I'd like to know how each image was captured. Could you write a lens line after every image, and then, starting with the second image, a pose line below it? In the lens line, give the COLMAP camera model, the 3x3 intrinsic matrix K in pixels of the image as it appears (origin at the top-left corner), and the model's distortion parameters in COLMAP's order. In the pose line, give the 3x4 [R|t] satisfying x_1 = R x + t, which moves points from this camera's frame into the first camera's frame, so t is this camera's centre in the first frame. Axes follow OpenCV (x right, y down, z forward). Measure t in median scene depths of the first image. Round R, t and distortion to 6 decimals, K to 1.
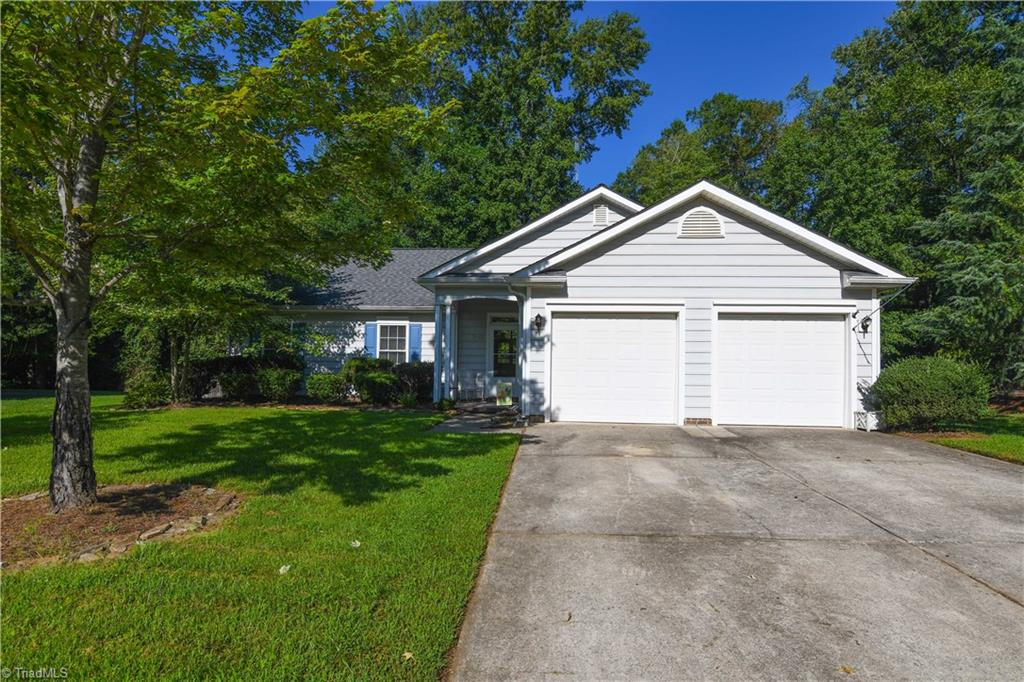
lens RADIAL K [[562.0, 0, 512.0], [0, 562.0, 341.0], [0, 0, 1]] dist [-0.005831, -0.002150]
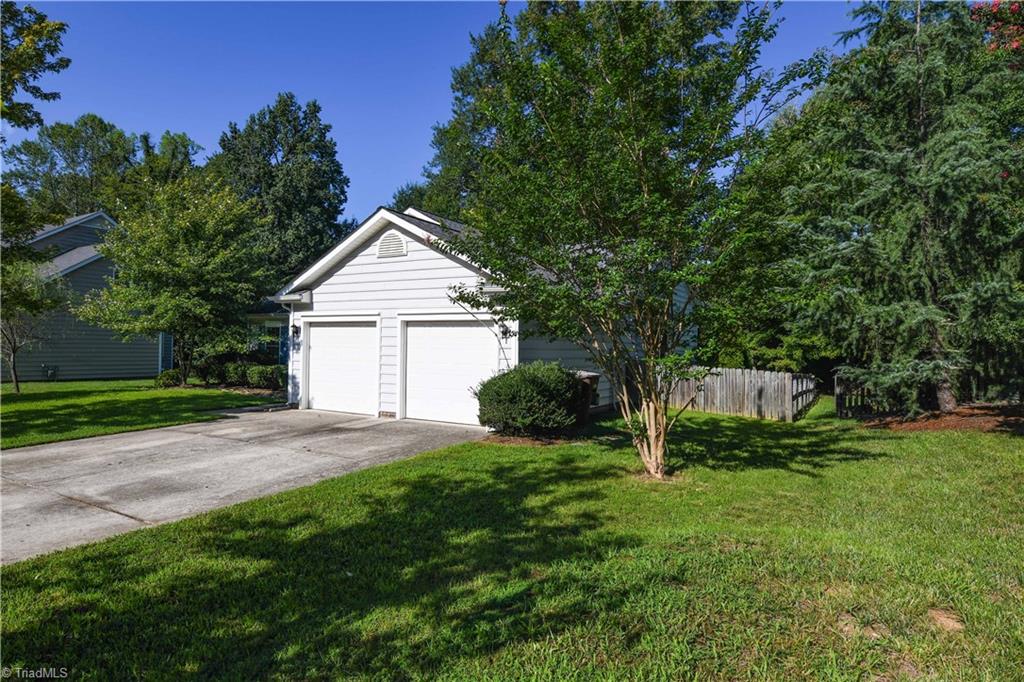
lens RADIAL K [[564.8, 0, 512.0], [0, 564.8, 341.0], [0, 0, 1]] dist [-0.016172, 0.000063]
pose [[0.901923, 0.000157, -0.431897, 1.045061], [0.012888, 0.999545, 0.027278, -0.038276], [0.431705, -0.030169, 0.901510, 0.052637]]
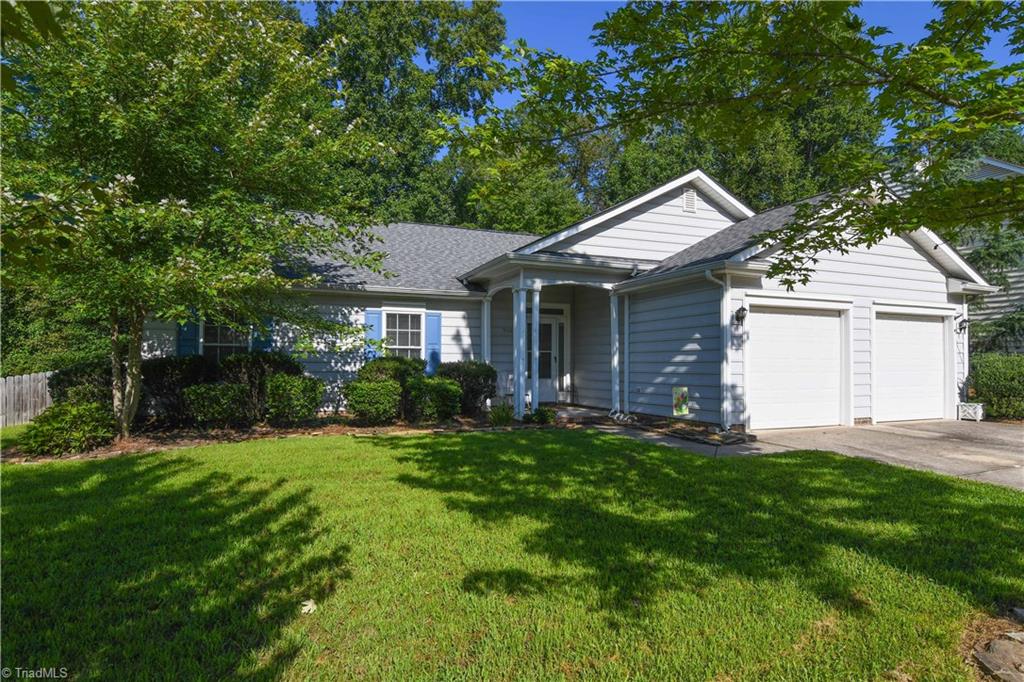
lens RADIAL K [[564.8, 0, 512.0], [0, 564.8, 341.0], [0, 0, 1]] dist [-0.016172, 0.000063]
pose [[0.890334, 0.006131, 0.455266, -0.648502], [-0.011480, 0.999894, 0.008984, 0.000055], [-0.455163, -0.013225, 0.890310, 0.393108]]
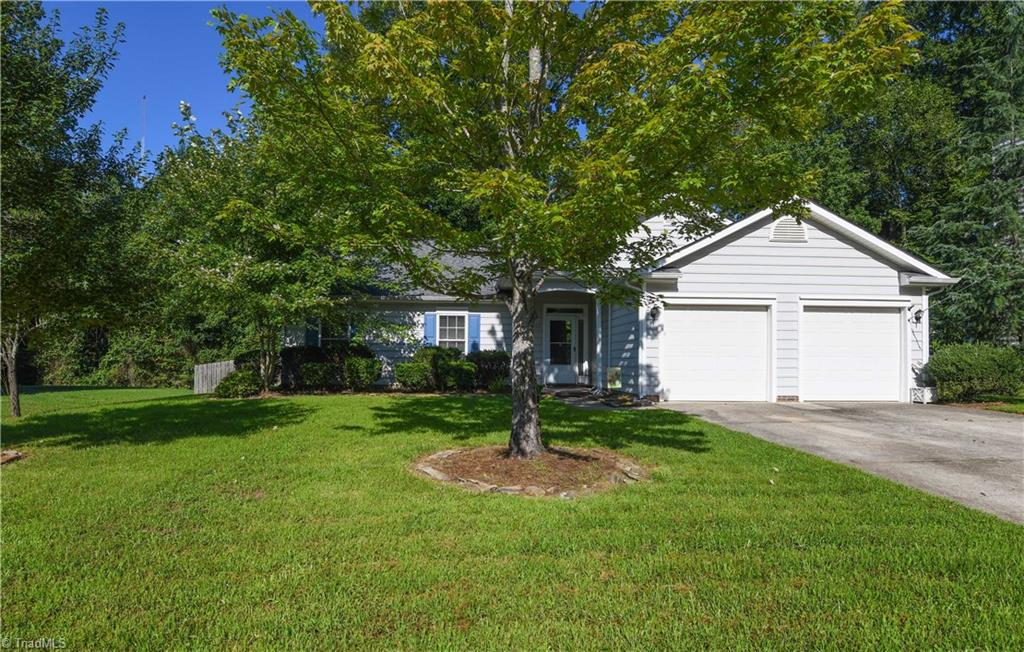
lens RADIAL K [[596.6, 0, 490.4], [0, 596.6, 339.9], [0, 0, 1]] dist [-0.014680, 0.000583]
pose [[0.991543, -0.002609, 0.129752, -0.431728], [0.000893, 0.999911, 0.013279, 0.003363], [-0.129775, -0.013051, 0.991458, -0.143740]]
